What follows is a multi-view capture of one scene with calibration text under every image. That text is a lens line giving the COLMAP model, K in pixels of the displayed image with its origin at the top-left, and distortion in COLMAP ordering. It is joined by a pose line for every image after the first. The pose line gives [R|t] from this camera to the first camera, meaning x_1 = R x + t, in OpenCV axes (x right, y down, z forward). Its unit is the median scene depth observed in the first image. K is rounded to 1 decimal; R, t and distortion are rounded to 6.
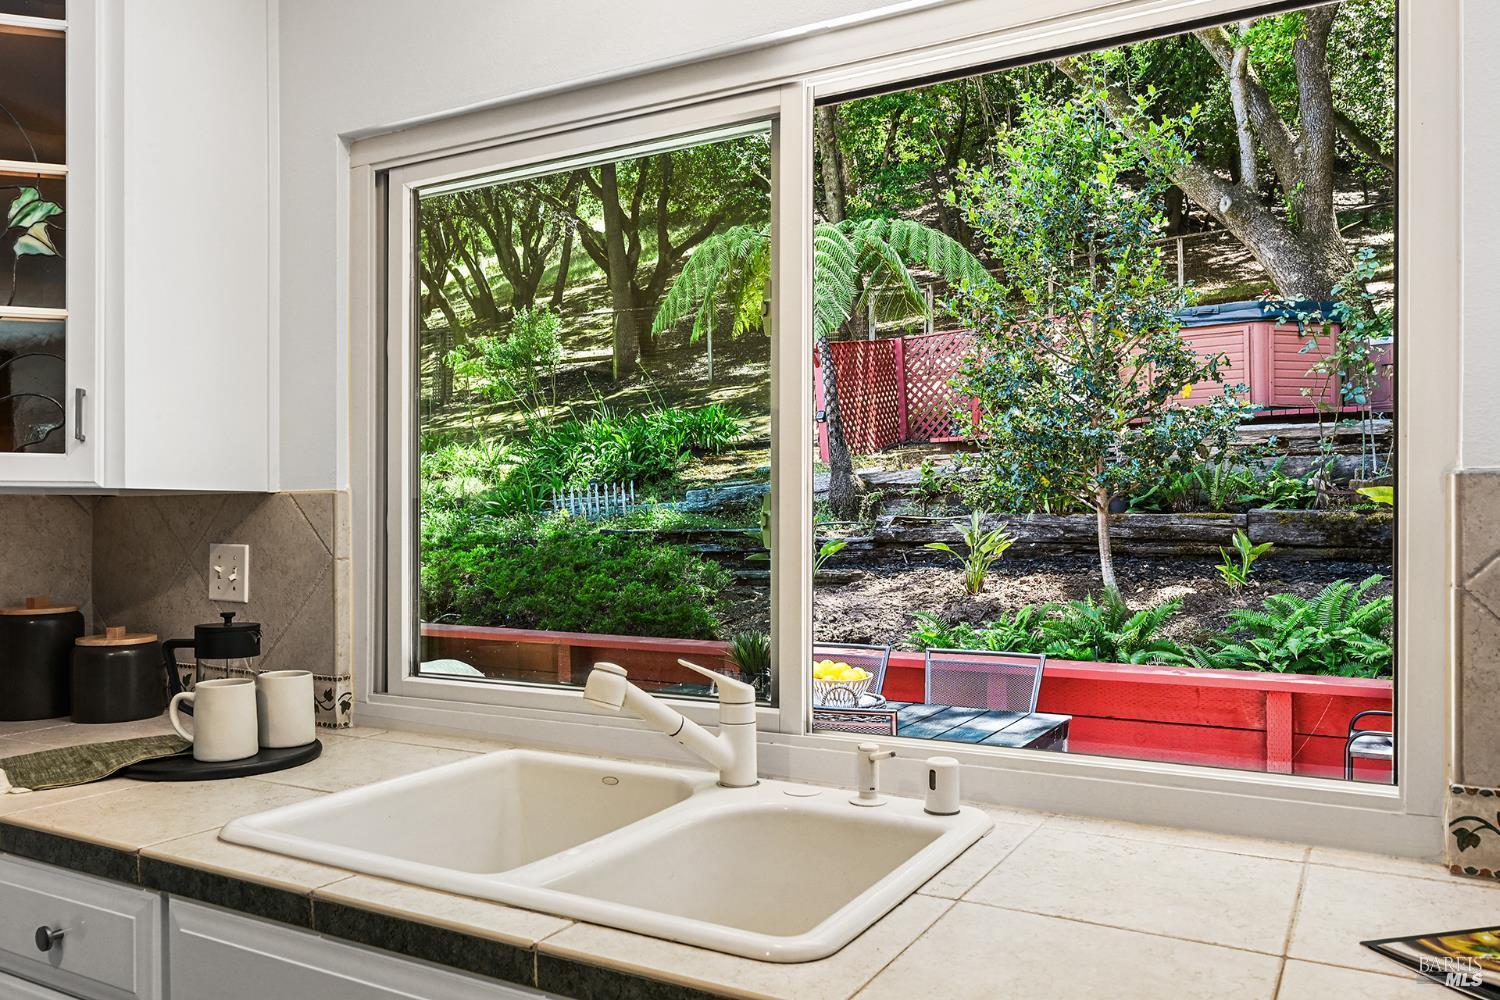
lens RADIAL K [[1139.4, 0, 750.2], [0, 1139.4, 513.8], [0, 0, 1]] dist [-0.014159, -0.006222]
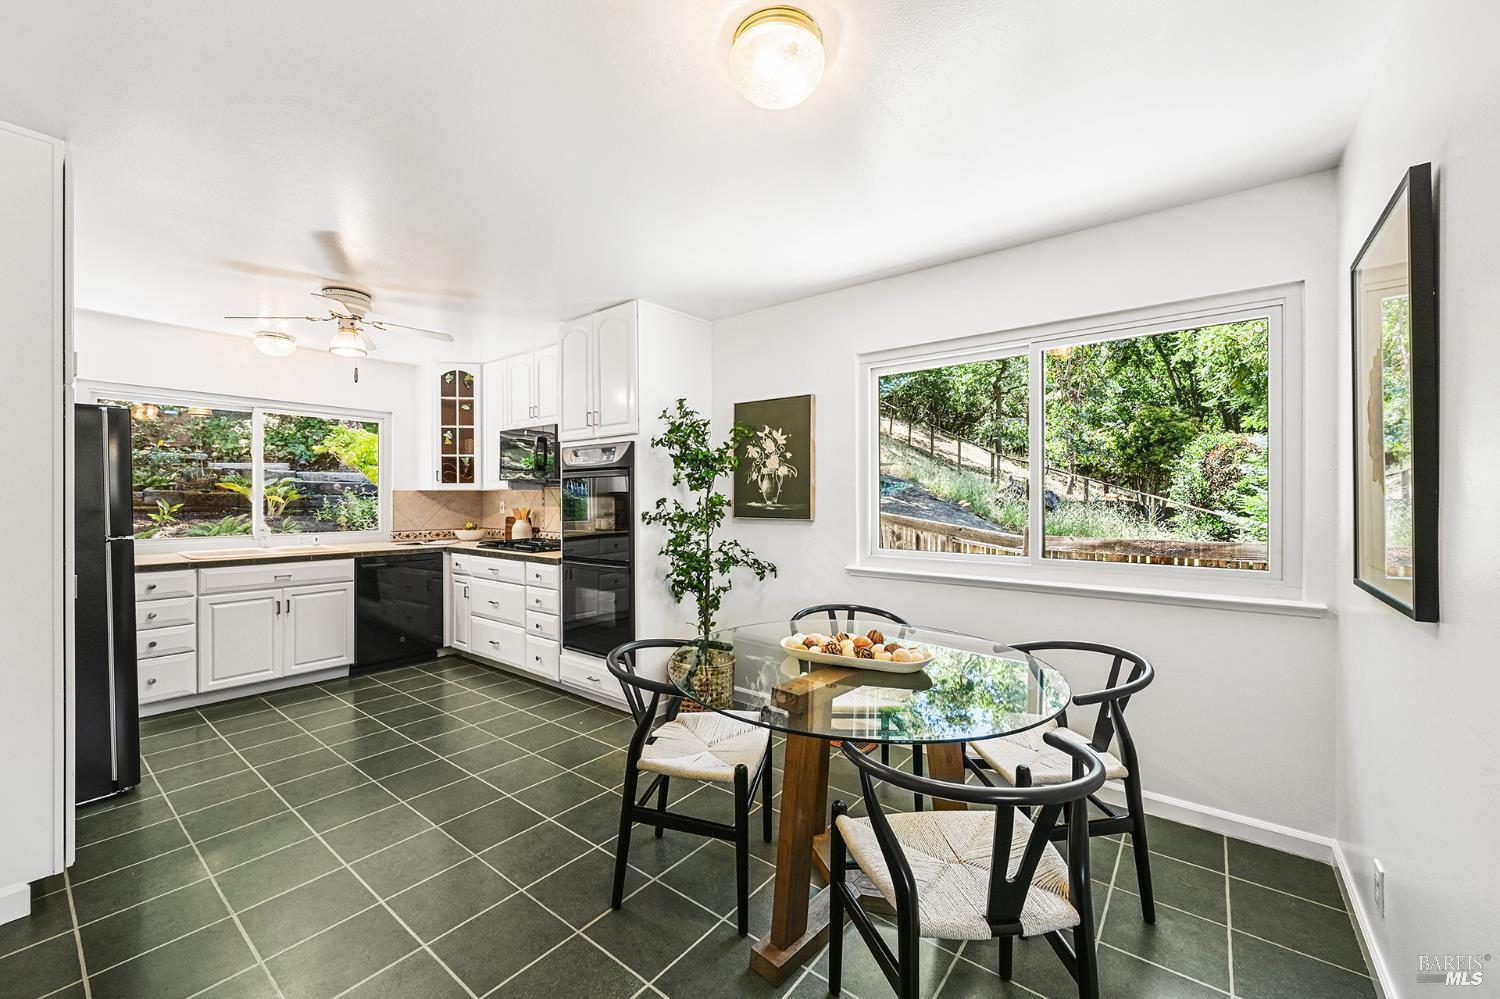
lens RADIAL K [[582.1, 0, 754.0], [0, 582.1, 494.8], [0, 0, 1]] dist [-0.001037, -0.000264]
pose [[0.142277, 0.000558, 0.989827, -0.548487], [-0.007538, 0.999971, 0.000520, -0.003835], [-0.989798, -0.007535, 0.142277, -0.369664]]
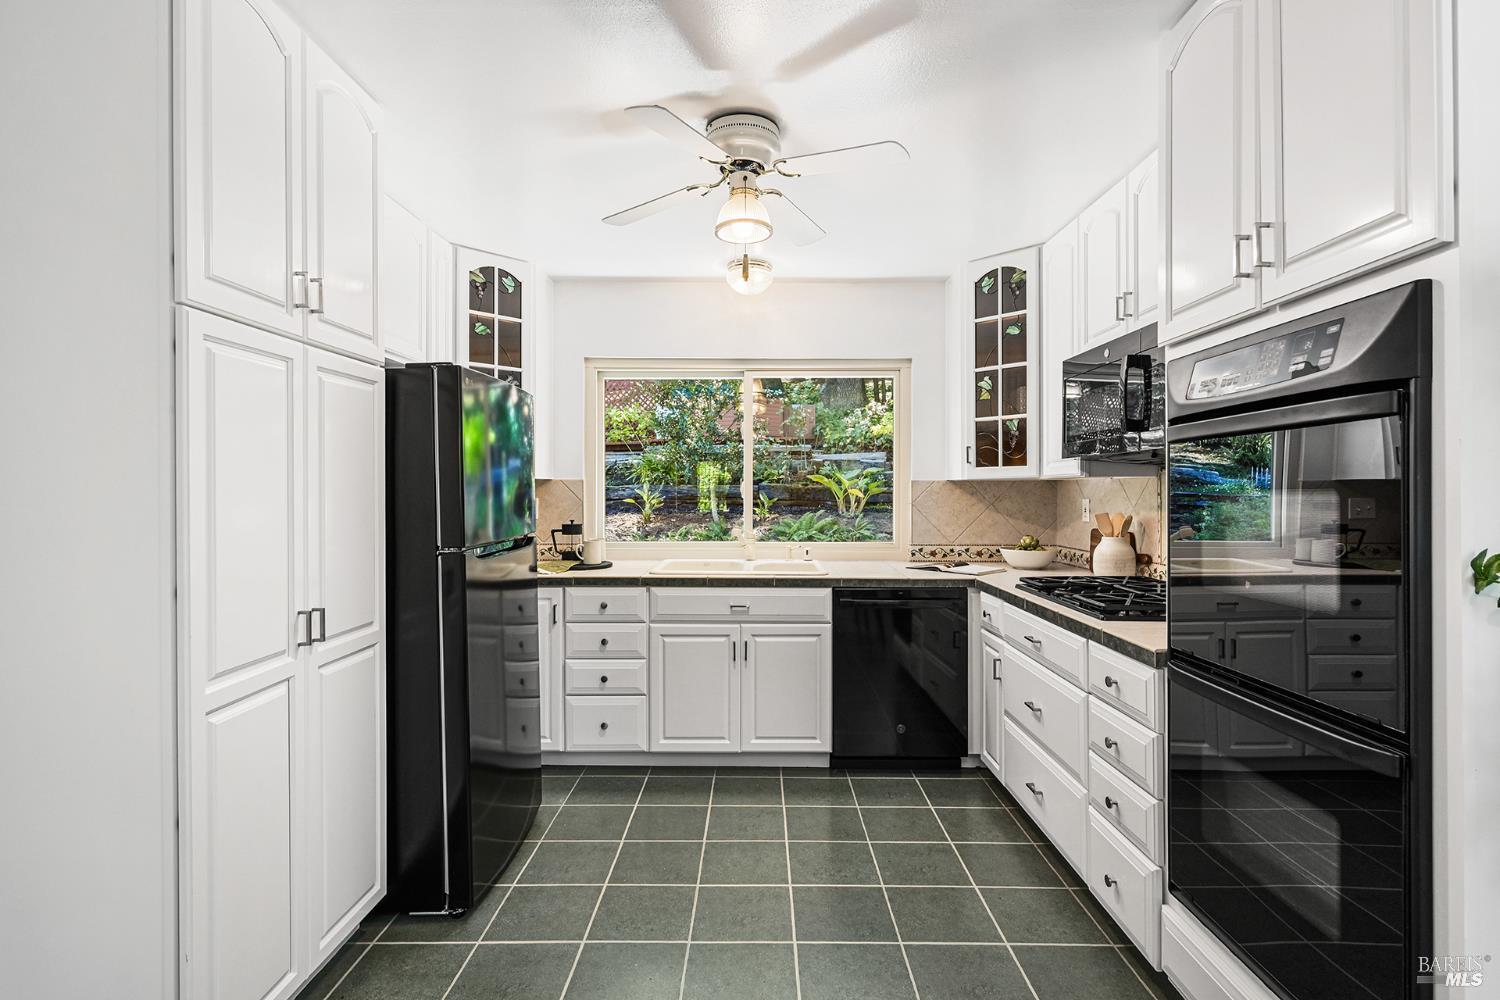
lens RADIAL K [[730.6, 0, 749.9], [0, 730.6, 492.6], [0, 0, 1]] dist [0.001980, 0.000031]
pose [[0.877659, -0.004918, 0.479261, -0.279263], [-0.000455, 0.999938, 0.011094, -0.002441], [-0.479286, -0.009955, 0.877602, -0.266956]]
